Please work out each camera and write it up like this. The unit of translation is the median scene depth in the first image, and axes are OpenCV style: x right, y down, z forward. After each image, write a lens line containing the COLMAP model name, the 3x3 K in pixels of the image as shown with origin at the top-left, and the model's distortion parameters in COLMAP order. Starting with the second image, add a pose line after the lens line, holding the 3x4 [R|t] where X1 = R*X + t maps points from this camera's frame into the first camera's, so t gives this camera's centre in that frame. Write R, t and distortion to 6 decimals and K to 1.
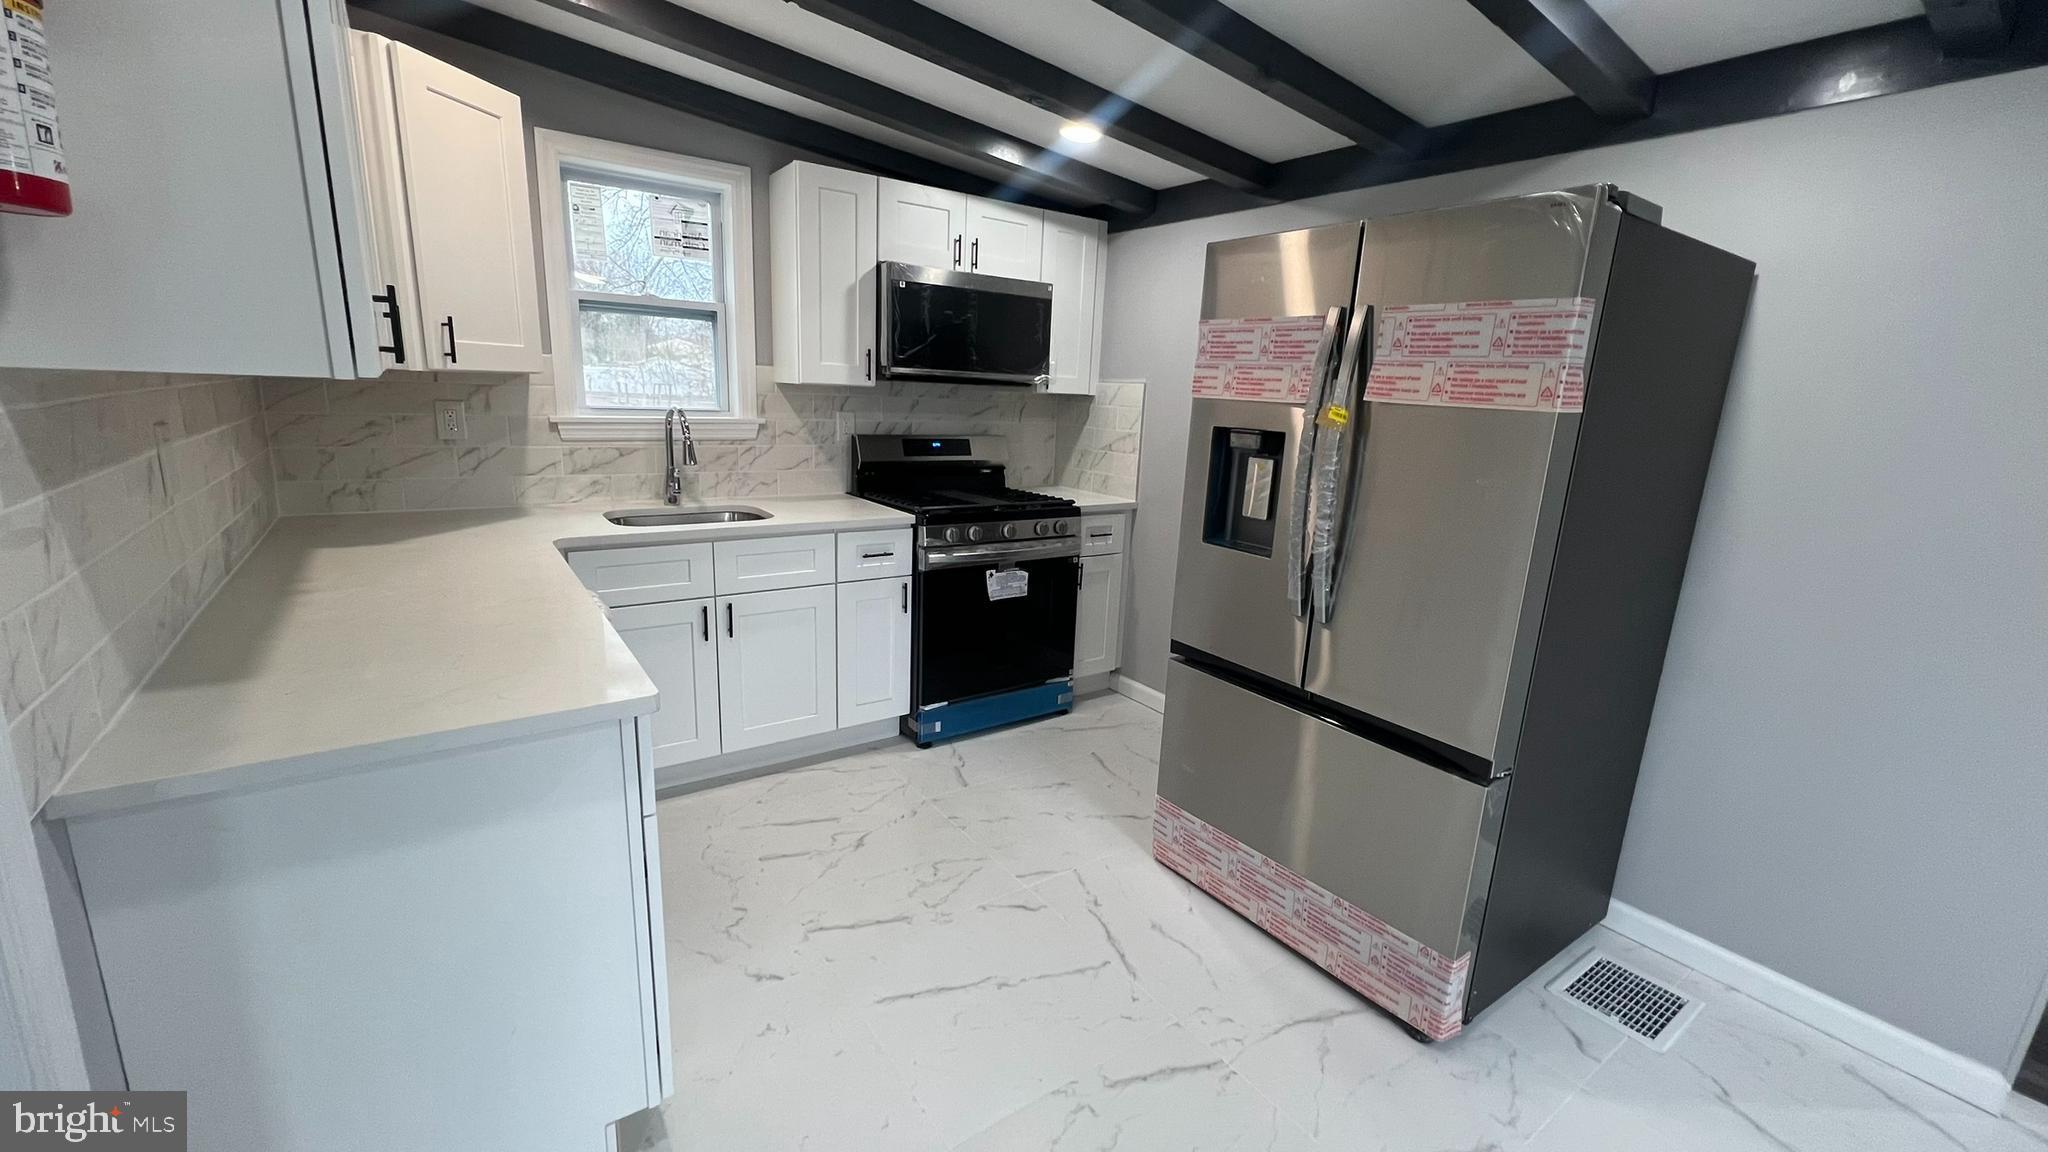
lens RADIAL K [[819.6, 0, 1012.4], [0, 819.6, 575.1], [0, 0, 1]] dist [0.003522, 0.000539]
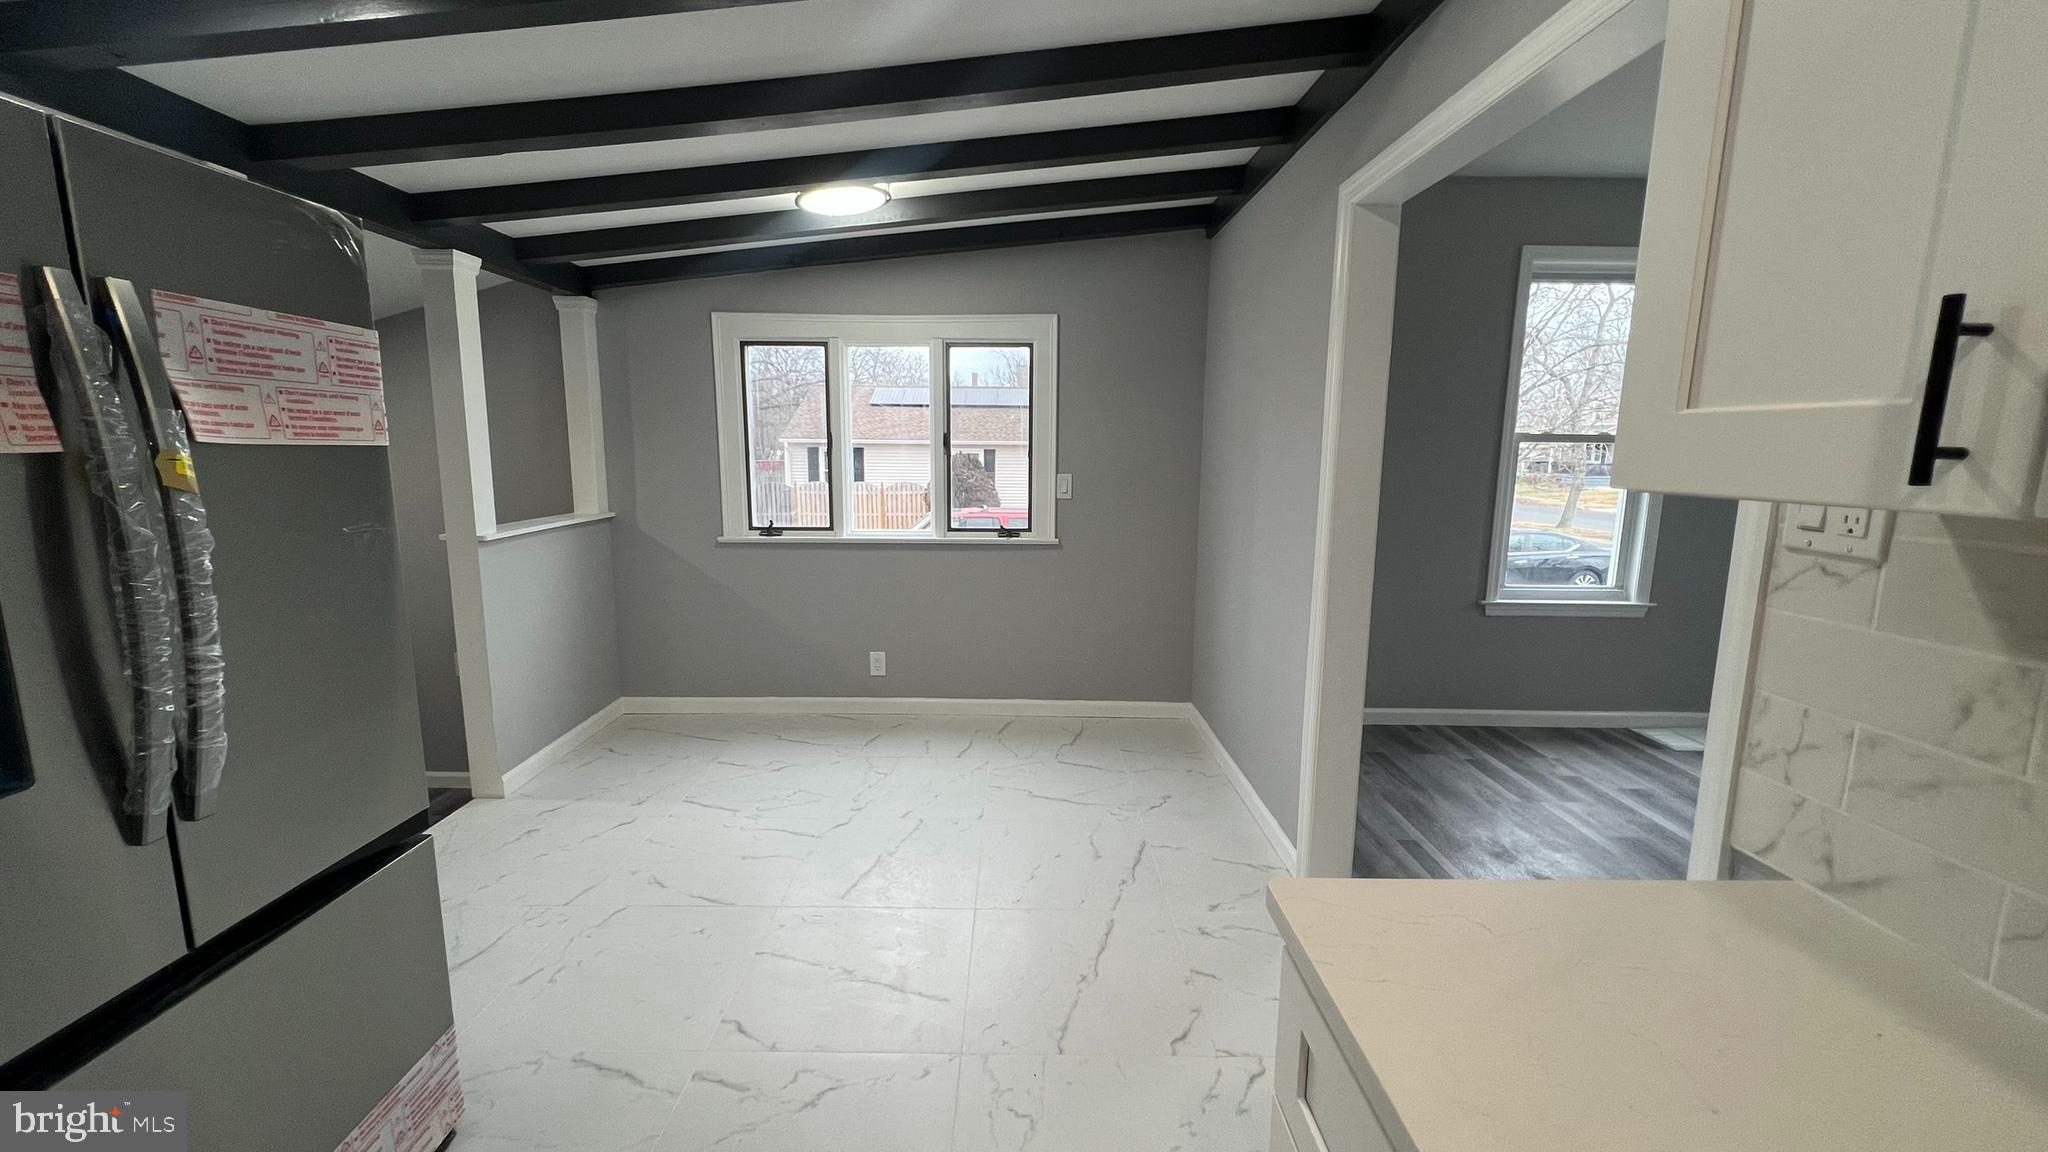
lens RADIAL K [[819.6, 0, 1014.6], [0, 819.6, 575.6], [0, 0, 1]] dist [0.003522, 0.000539]
pose [[-0.812915, -0.147849, 0.563302, -0.426695], [0.082727, 0.928115, 0.362986, -0.286102], [-0.576476, 0.341677, -0.742248, 1.108769]]
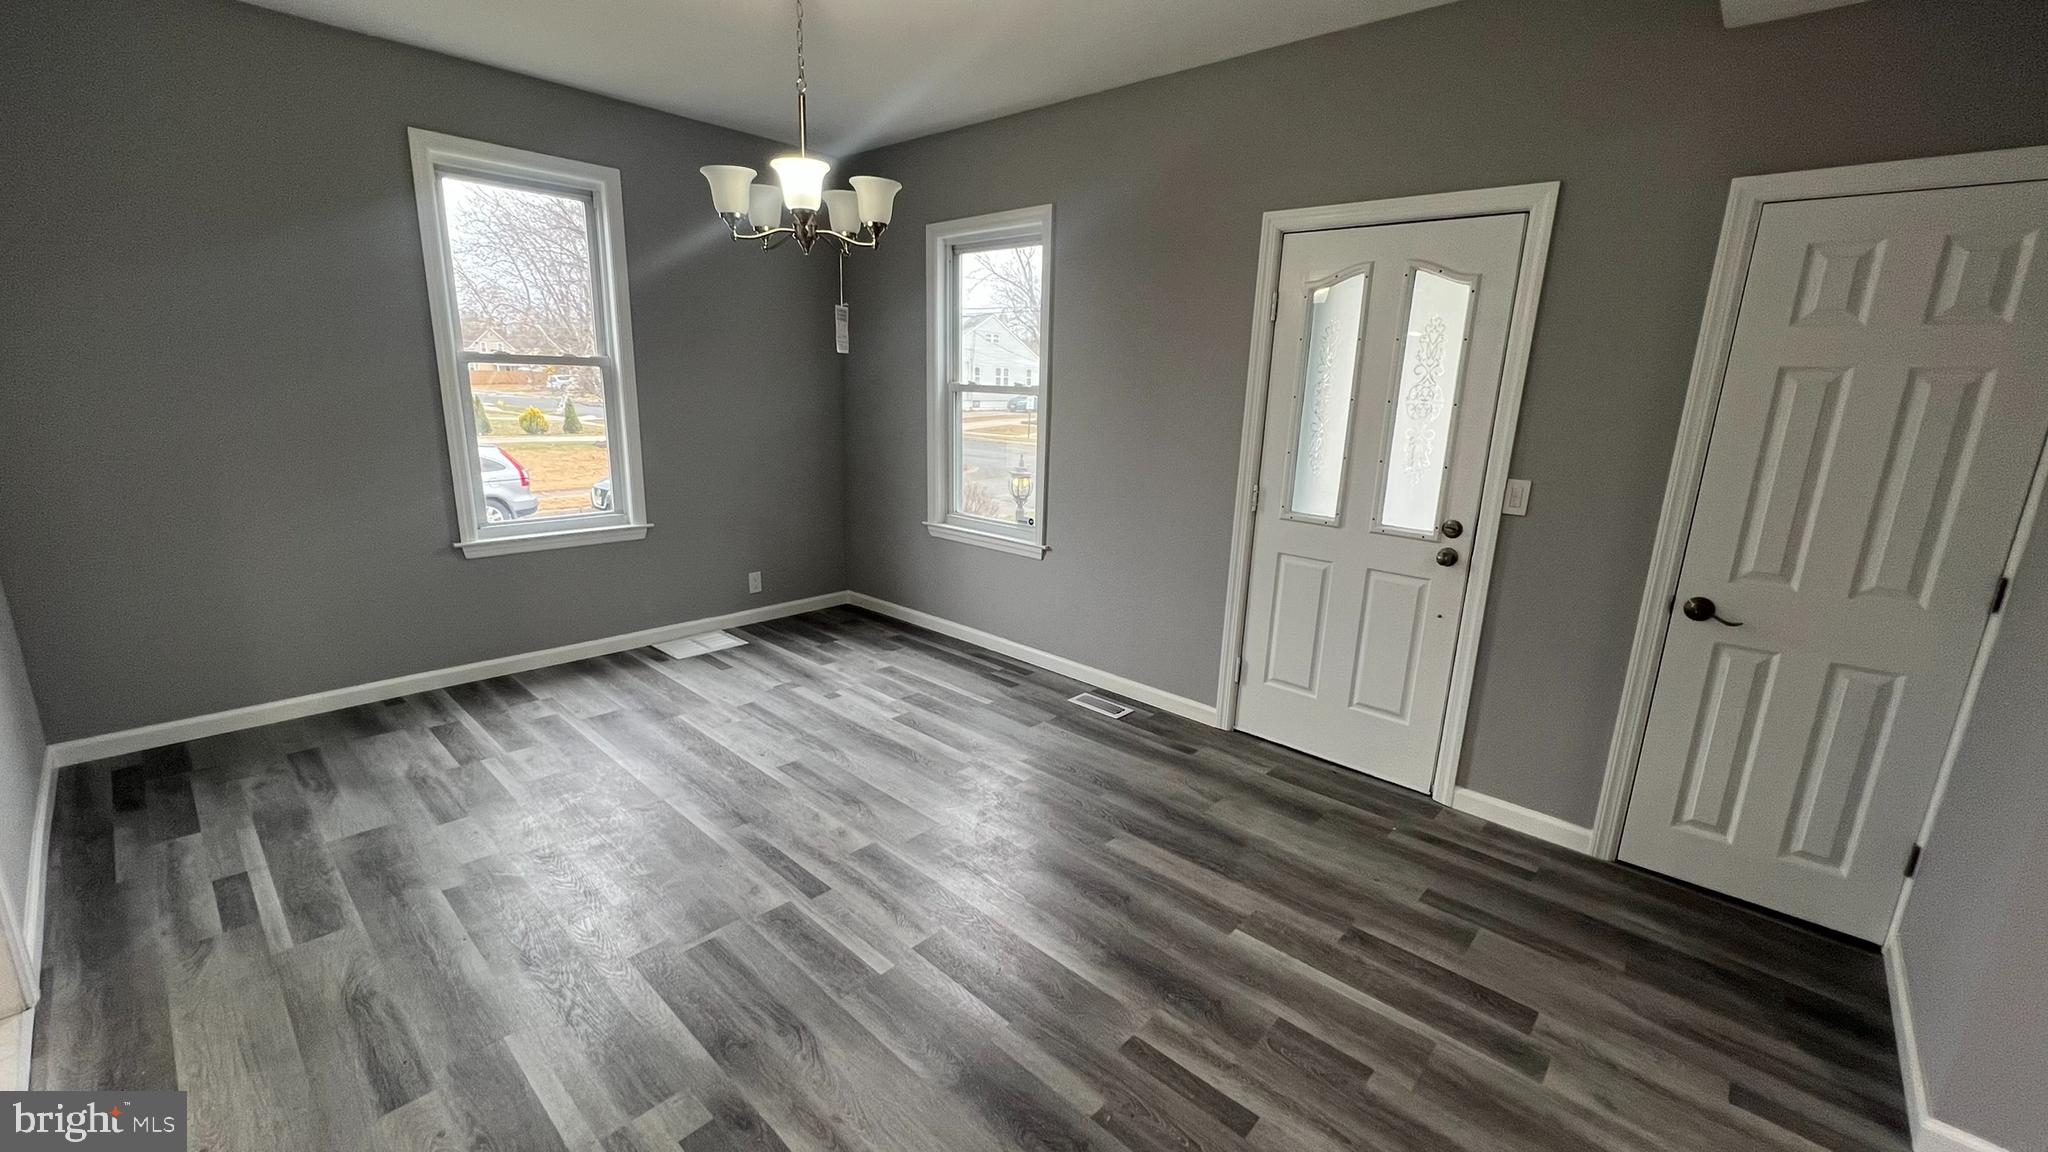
lens RADIAL K [[819.6, 0, 1021.2], [0, 819.6, 575.6], [0, 0, 1]] dist [0.003522, 0.000539]
pose [[-0.977469, -0.027554, -0.209273, -1.132677], [-0.117930, 0.893563, 0.433173, -0.260239], [0.175063, 0.448092, -0.876679, 0.761678]]
